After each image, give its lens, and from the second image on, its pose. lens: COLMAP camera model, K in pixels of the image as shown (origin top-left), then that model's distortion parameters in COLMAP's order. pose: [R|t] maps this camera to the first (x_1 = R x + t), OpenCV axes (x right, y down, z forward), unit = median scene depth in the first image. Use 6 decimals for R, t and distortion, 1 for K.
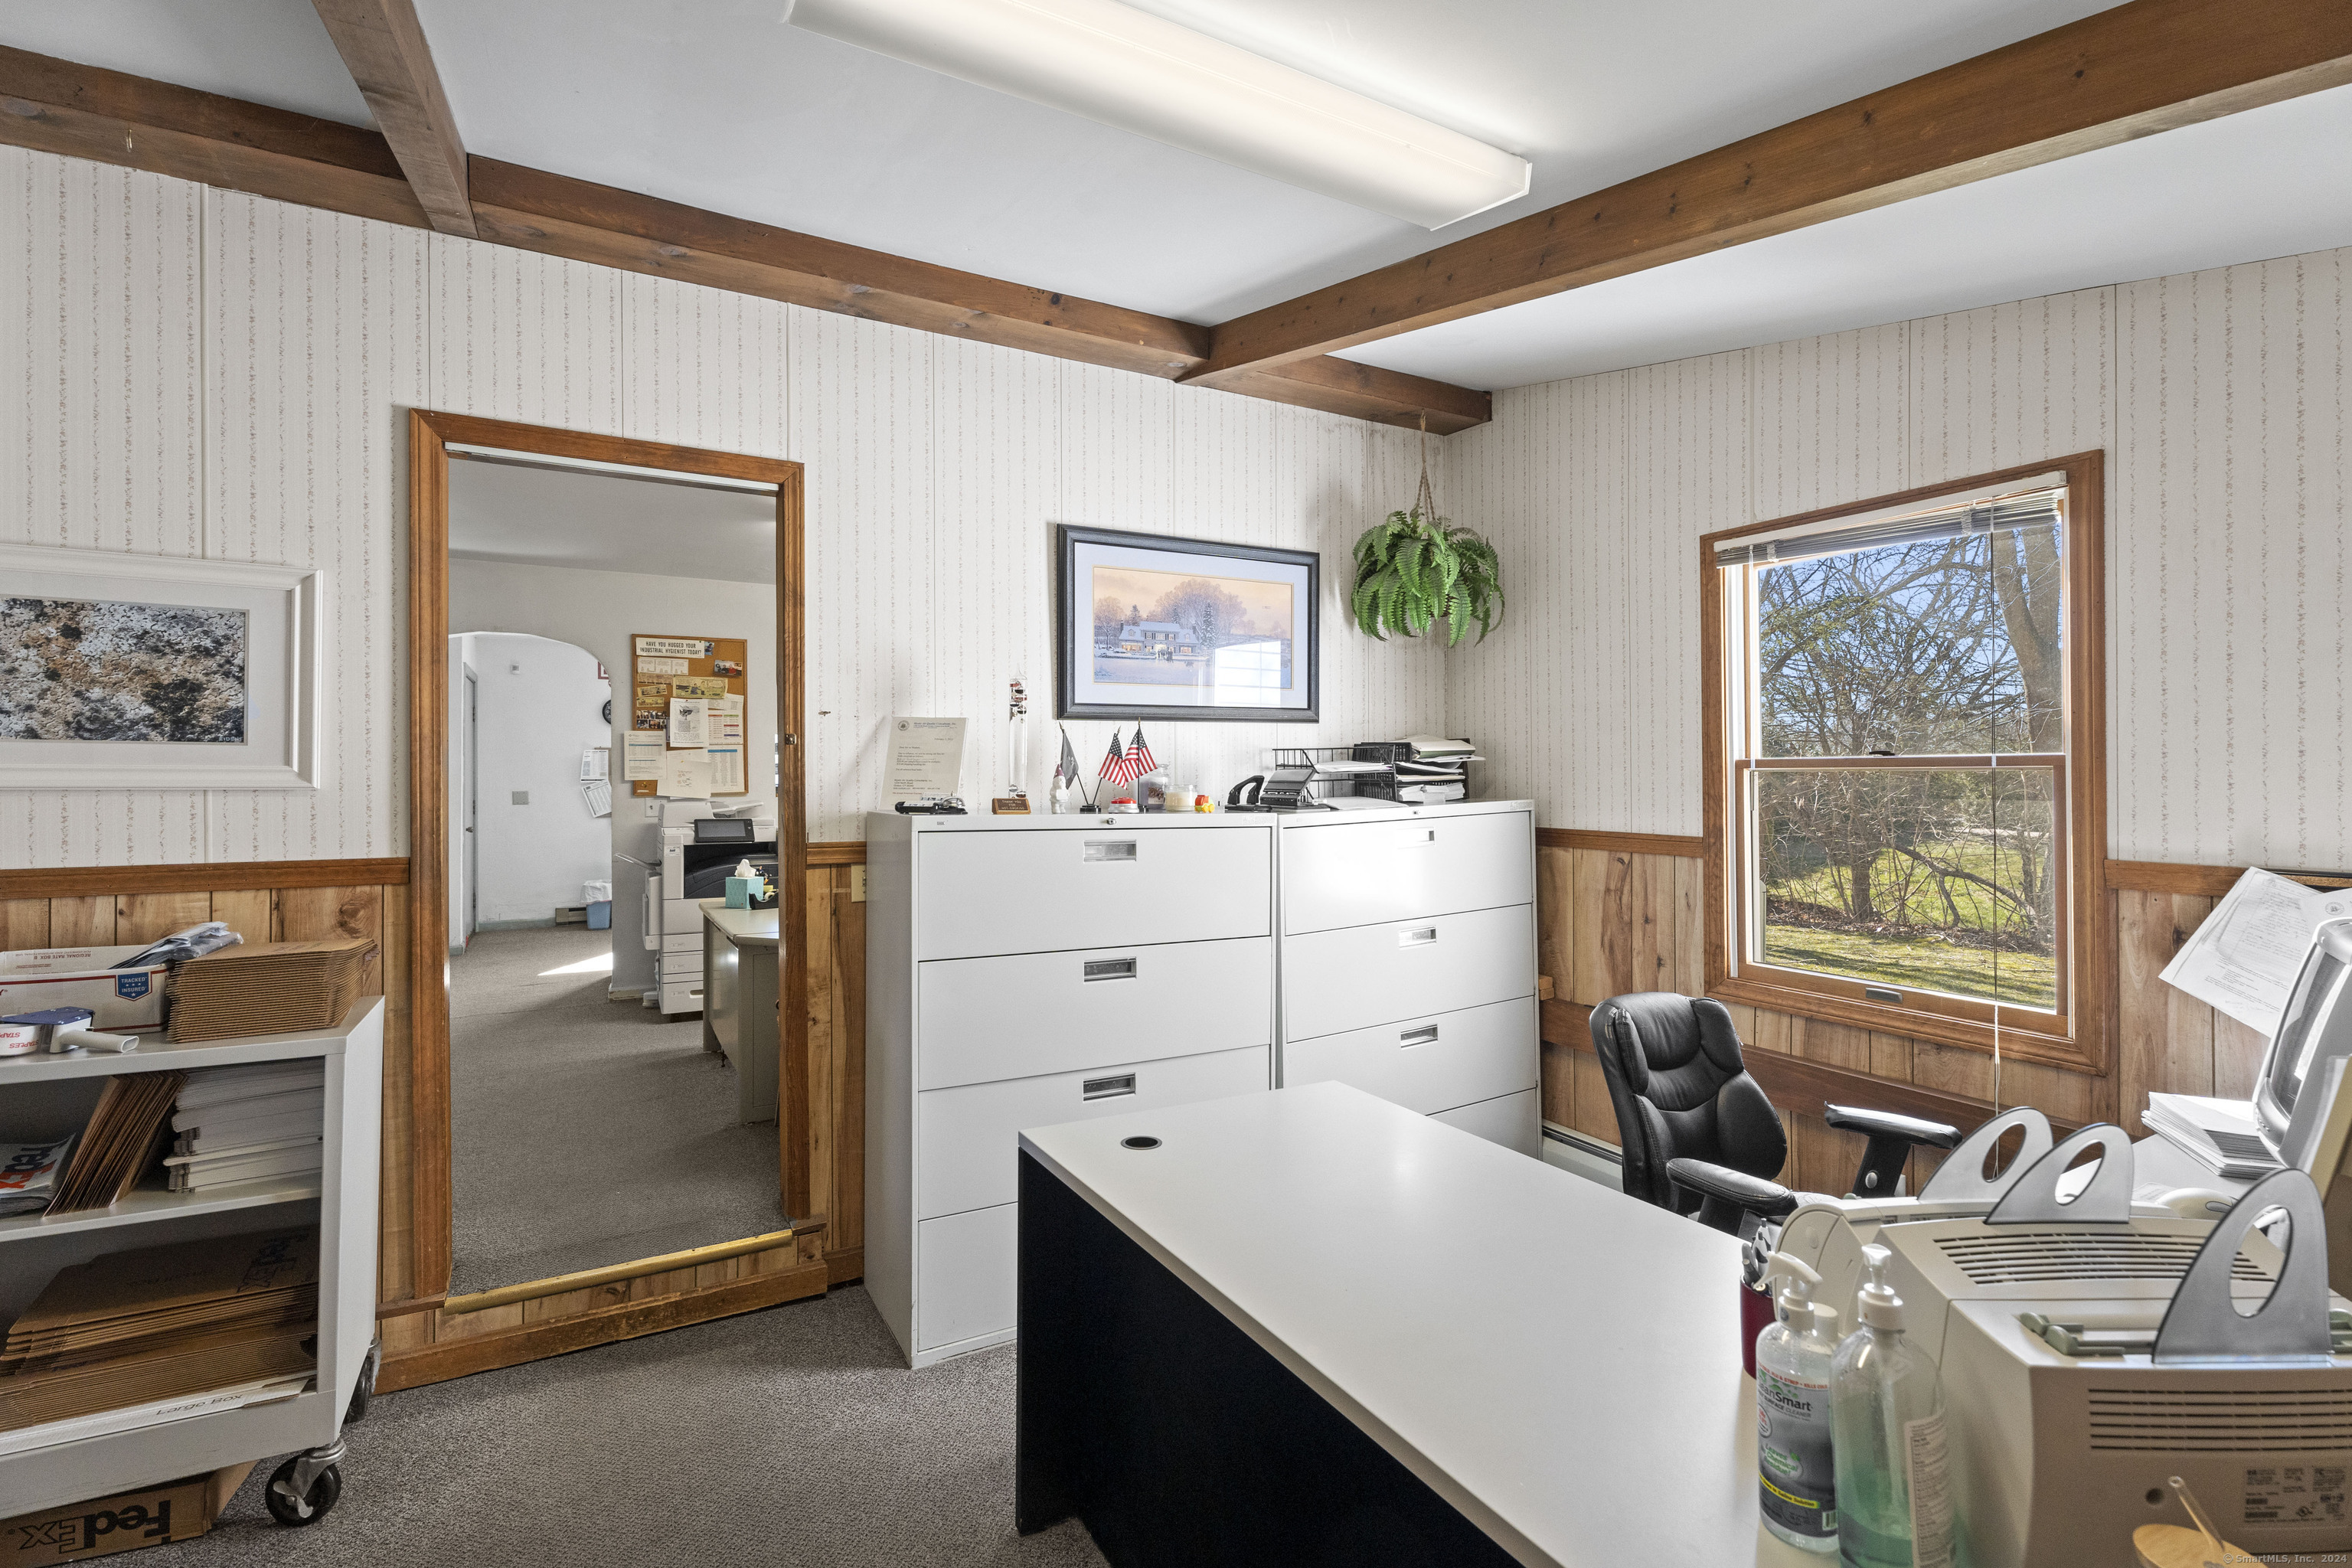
lens RADIAL K [[1034.8, 0, 1159.6], [0, 1034.8, 775.0], [0, 0, 1]] dist [0.001700, -0.009683]
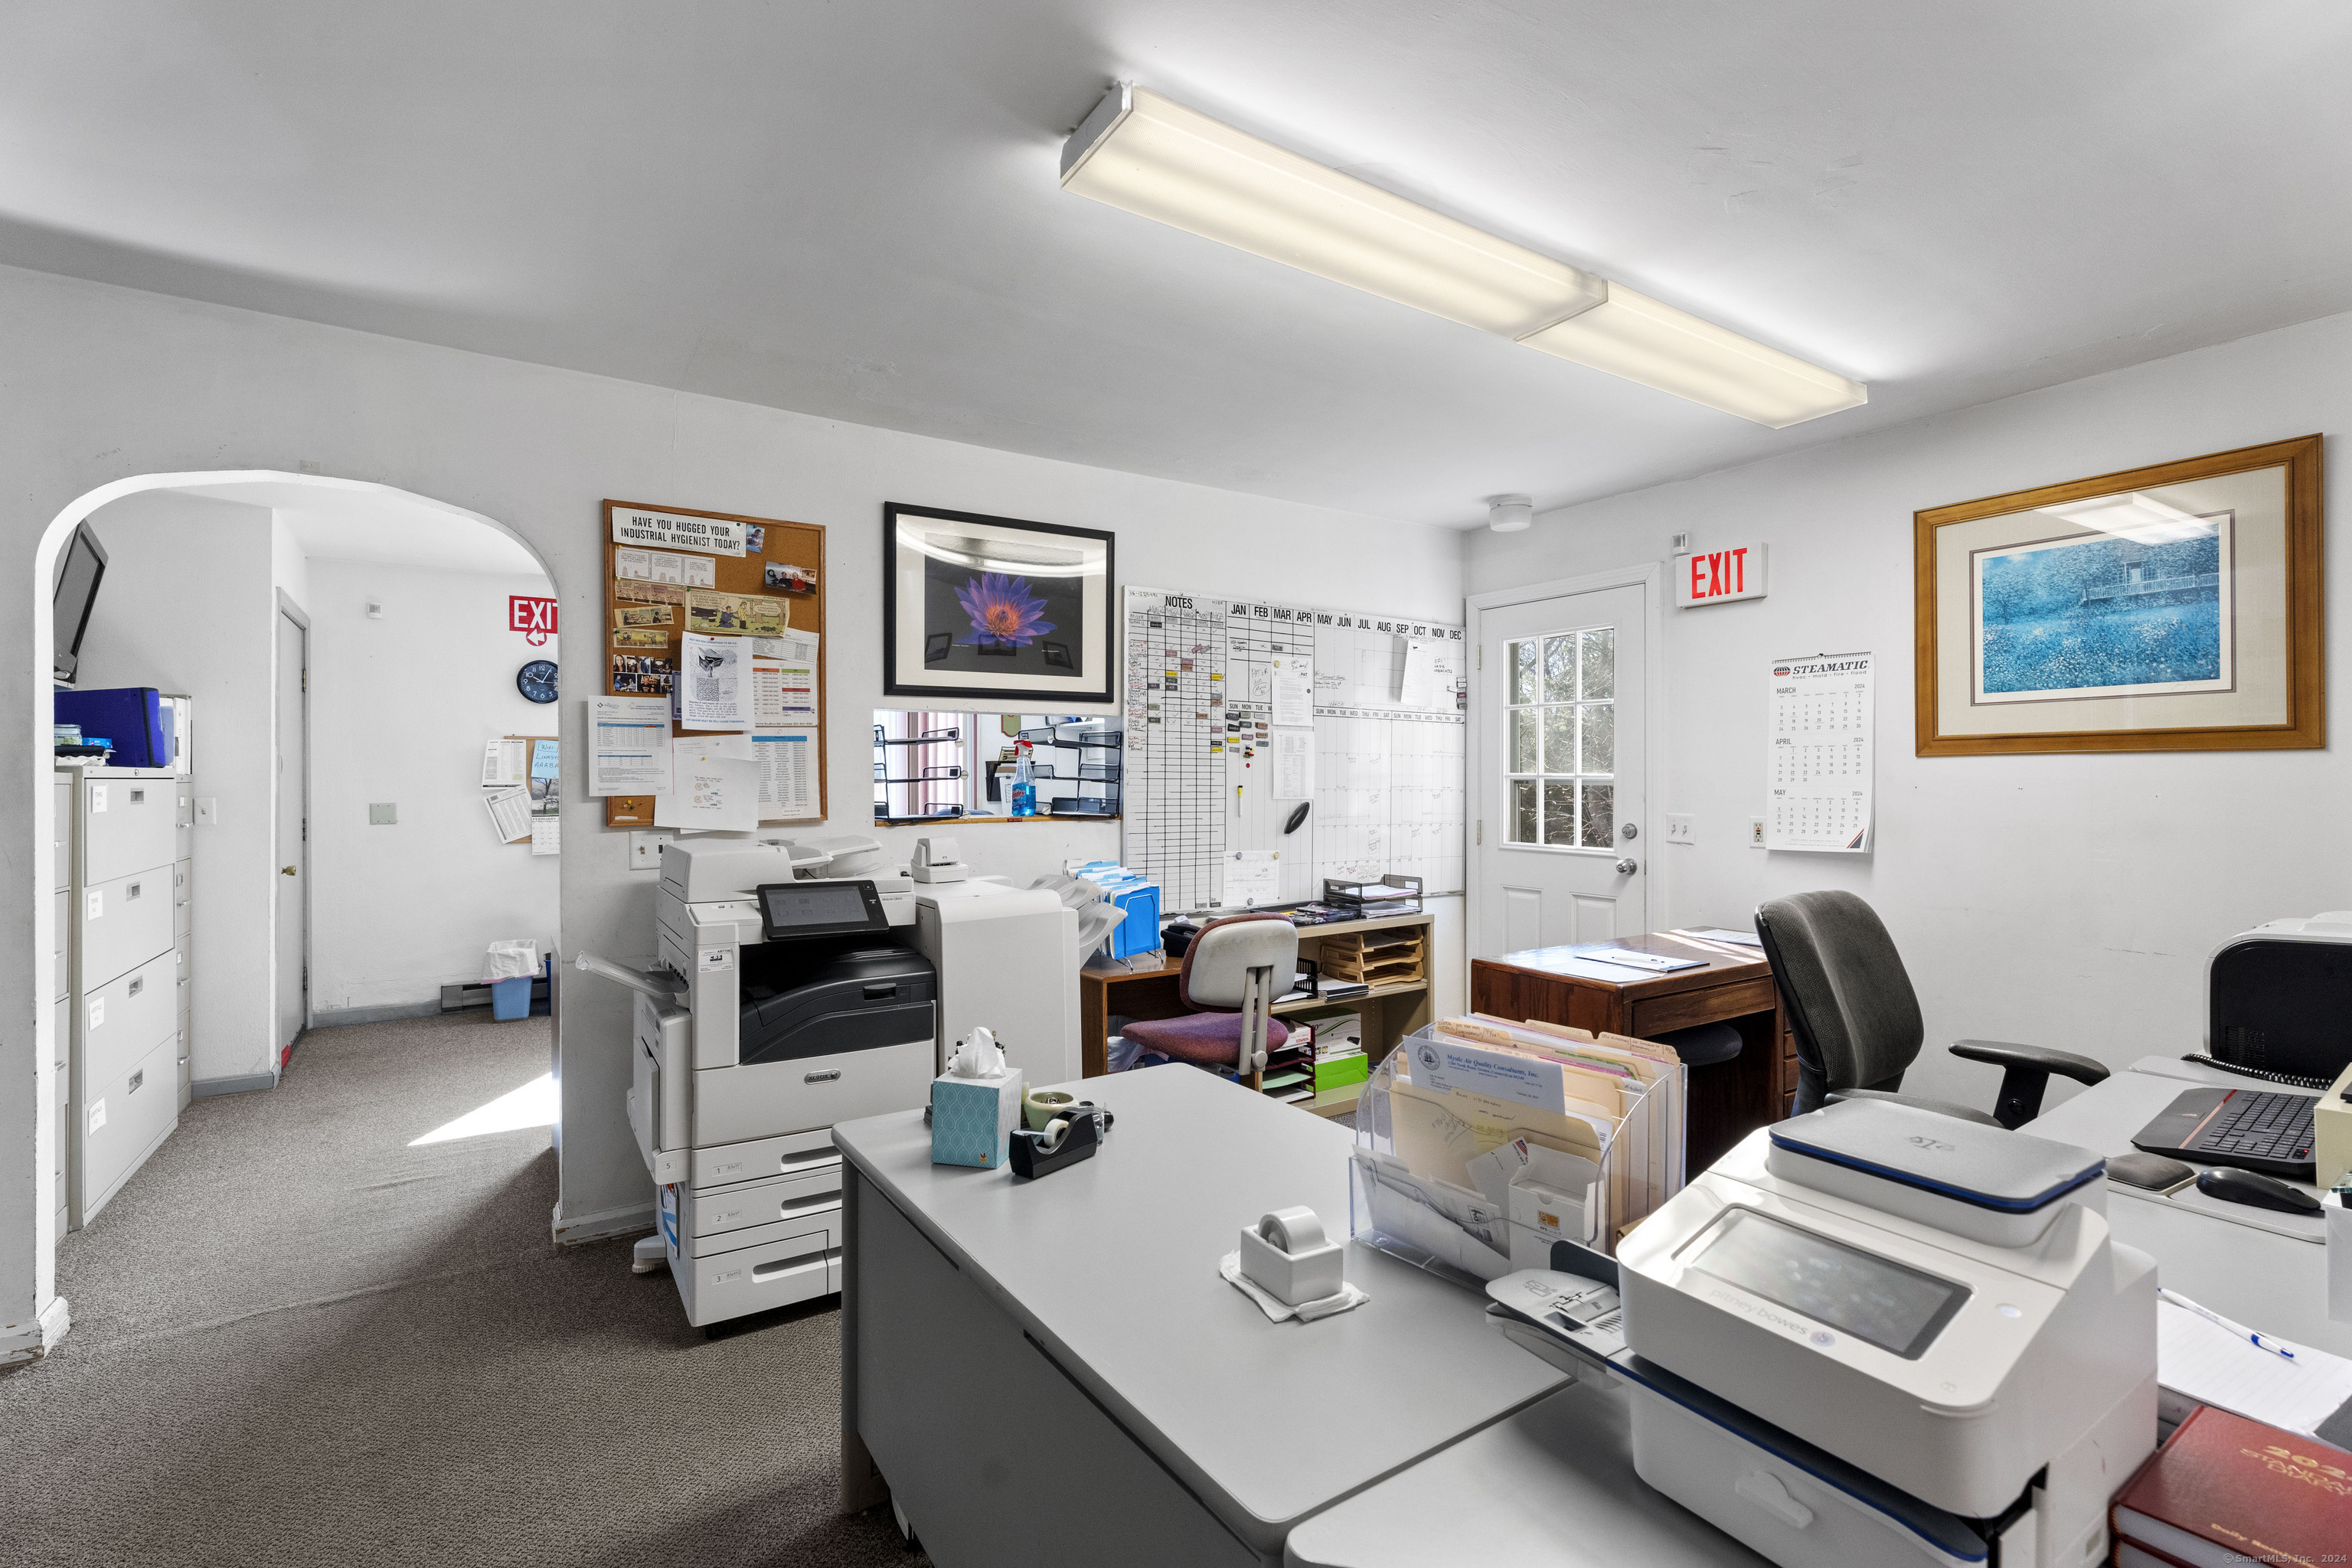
lens RADIAL K [[1067.5, 0, 1176.0], [0, 1067.5, 784.0], [0, 0, 1]] dist [-0.001494, -0.000255]
pose [[0.997229, 0.004561, 0.074247, -0.272462], [-0.005183, 0.999953, 0.008198, -0.006165], [-0.074206, -0.008560, 0.997206, 0.466933]]
